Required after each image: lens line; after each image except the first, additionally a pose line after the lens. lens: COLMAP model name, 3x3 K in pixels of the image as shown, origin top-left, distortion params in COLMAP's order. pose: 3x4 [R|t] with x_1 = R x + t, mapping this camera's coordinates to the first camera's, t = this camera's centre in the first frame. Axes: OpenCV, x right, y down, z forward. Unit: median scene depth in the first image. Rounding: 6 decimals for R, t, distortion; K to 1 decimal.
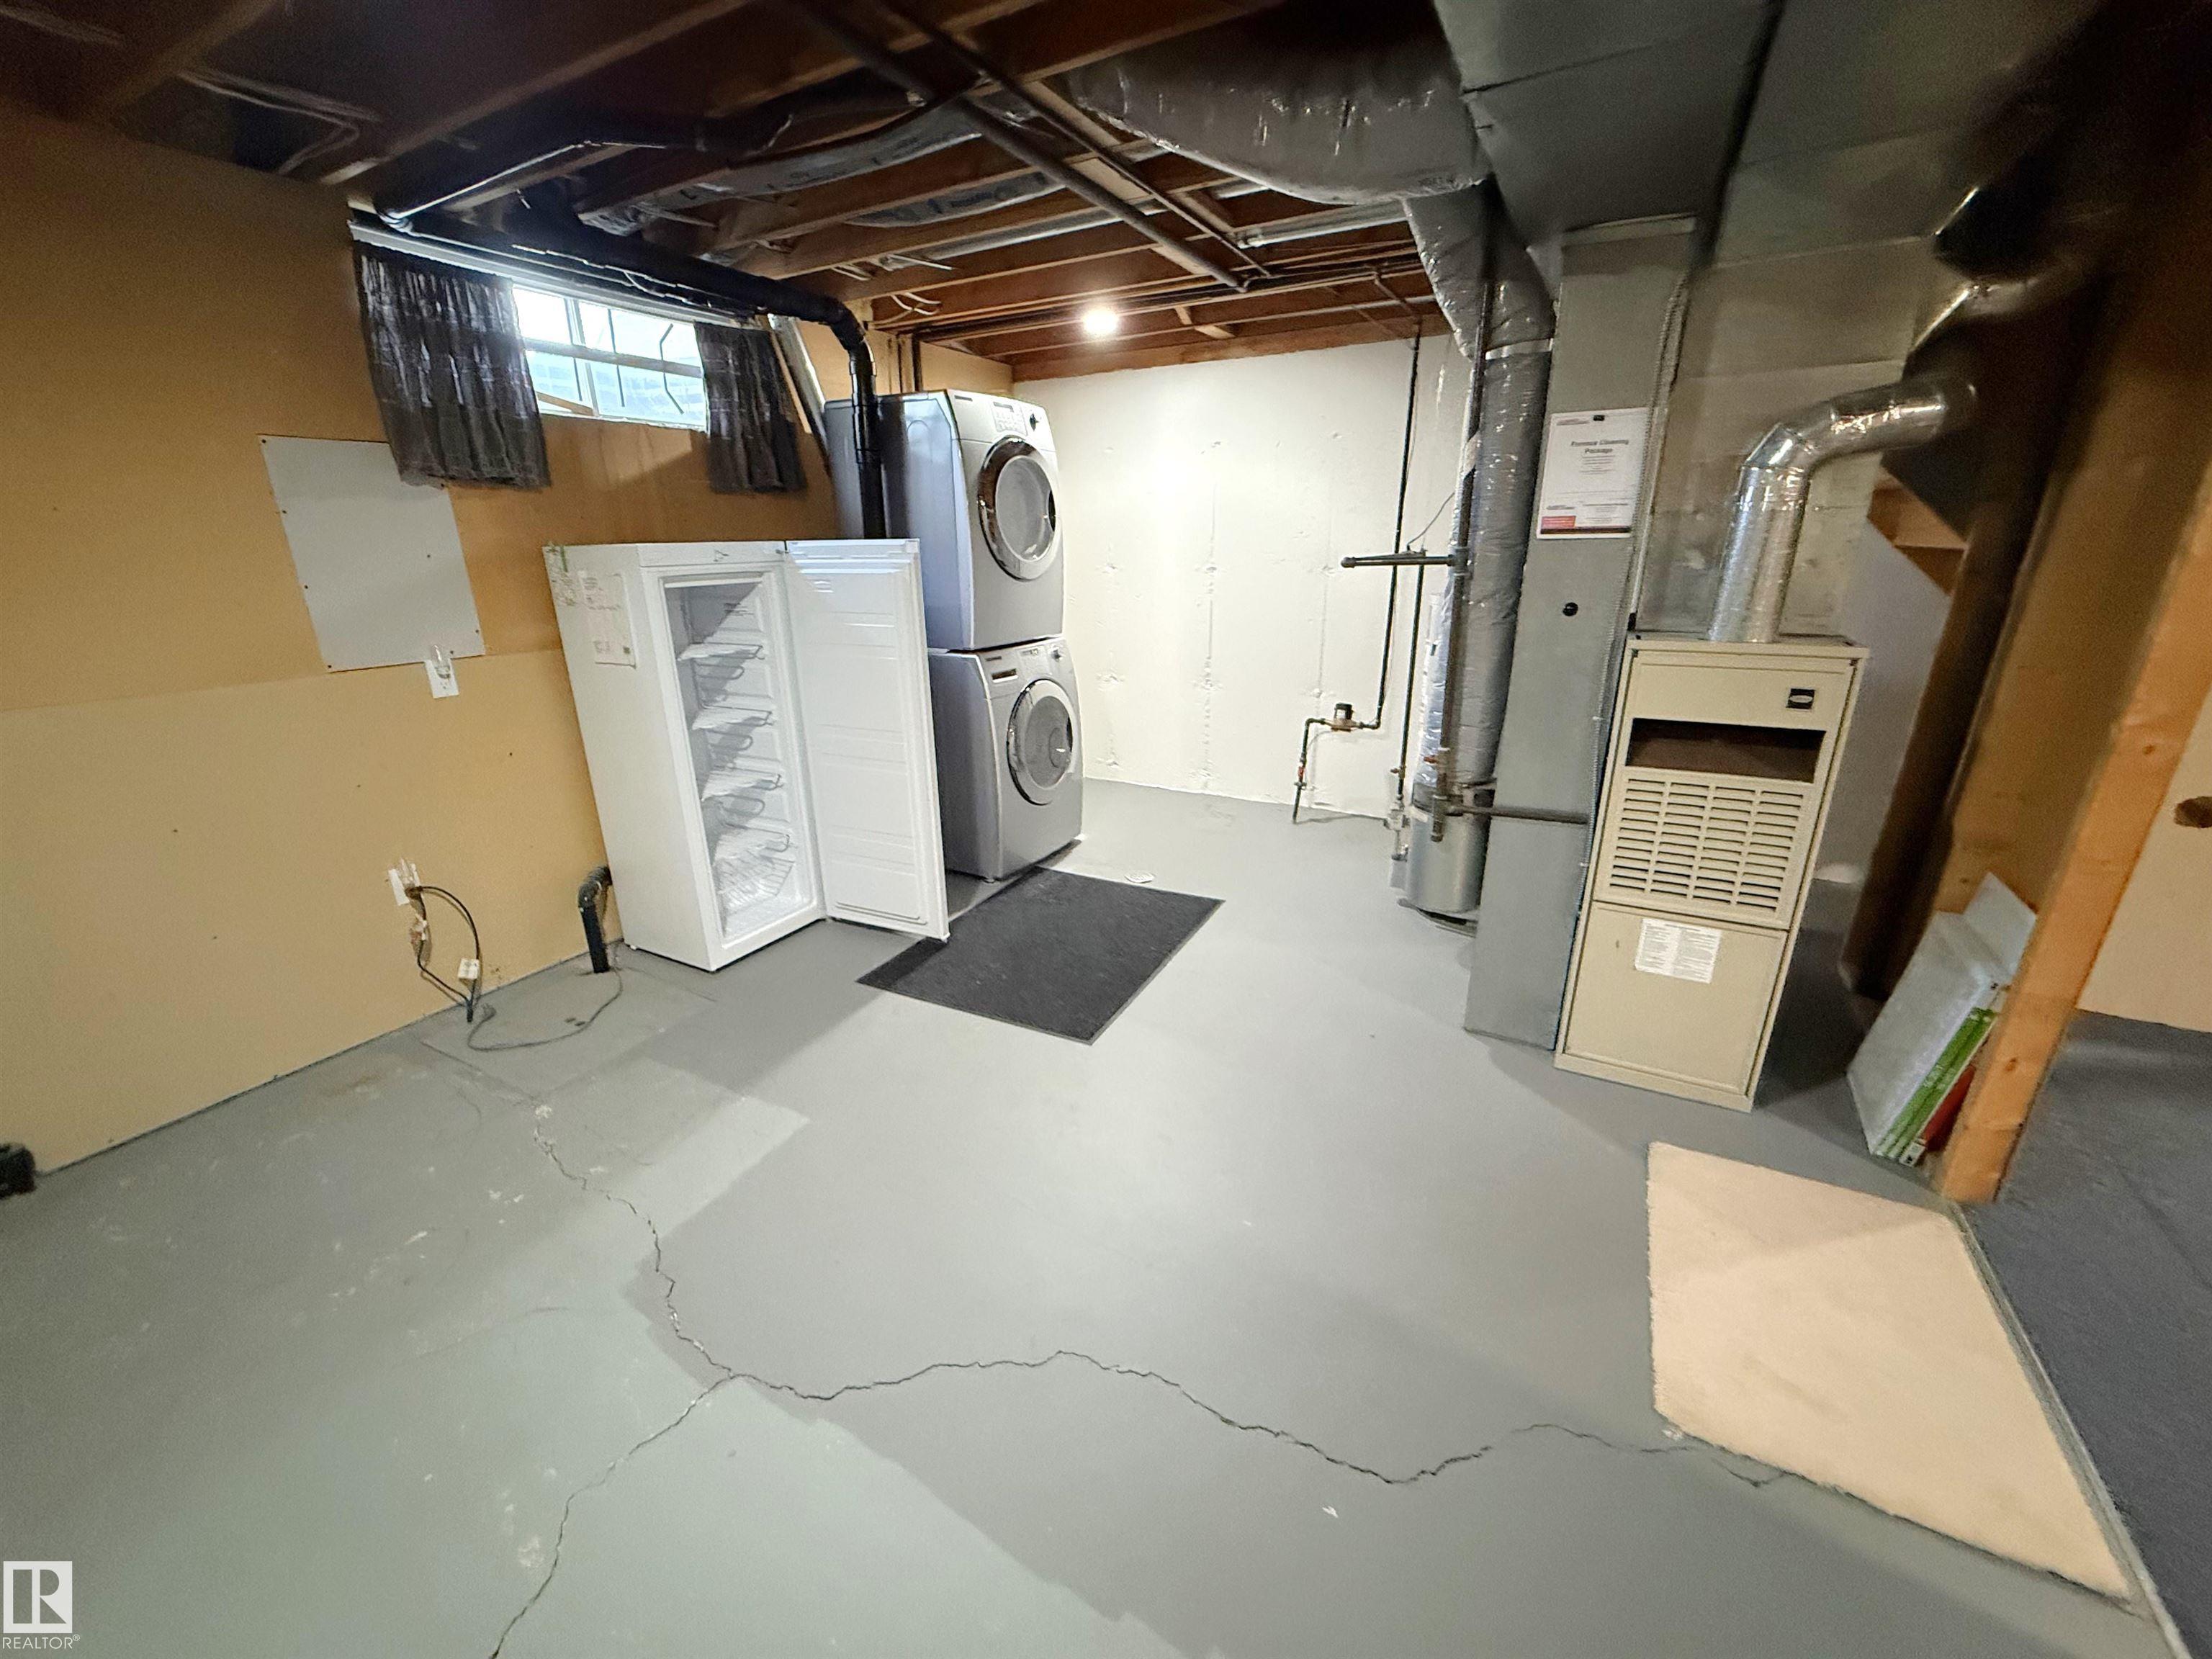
lens RADIAL K [[892.9, 0, 1097.0], [0, 892.9, 827.9], [0, 0, 1]] dist [-0.000405, 0.000712]
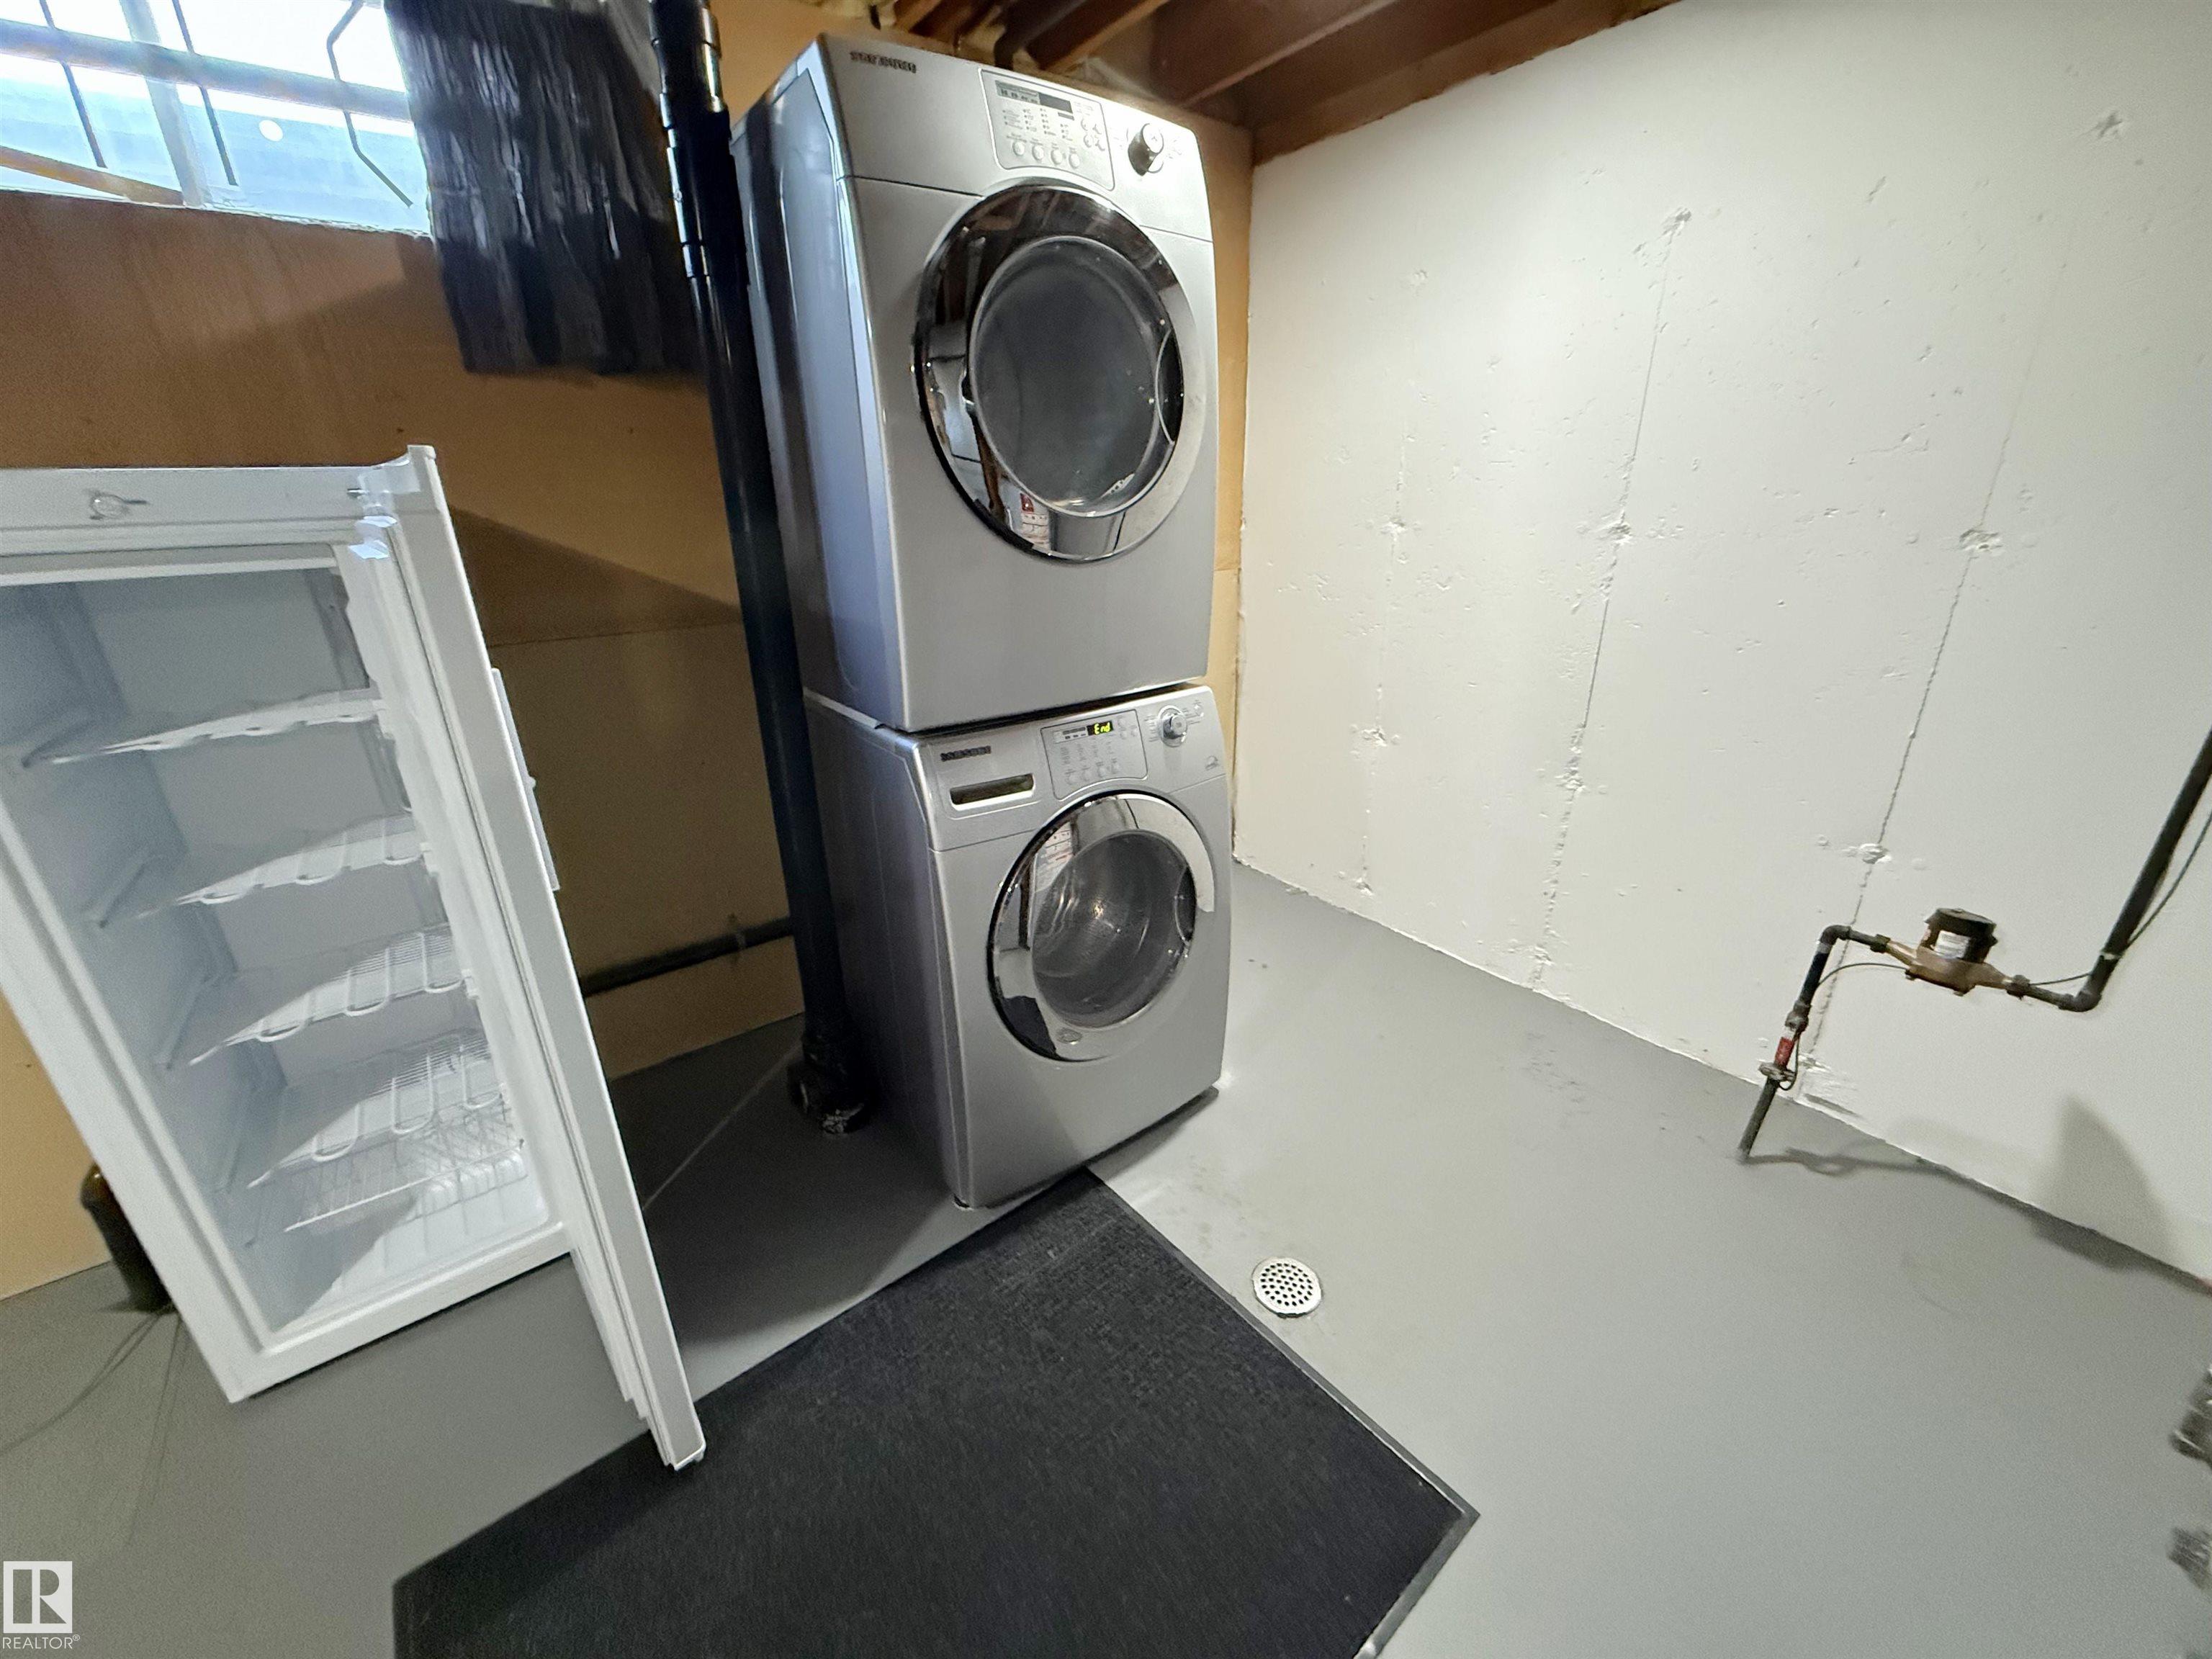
lens RADIAL K [[892.9, 0, 1097.0], [0, 892.9, 827.9], [0, 0, 1]] dist [-0.000405, 0.000712]
pose [[0.915315, 0.137386, -0.378582, 0.097775], [-0.115116, 0.990047, 0.080962, -0.183934], [0.385937, -0.030525, 0.922020, 0.600502]]
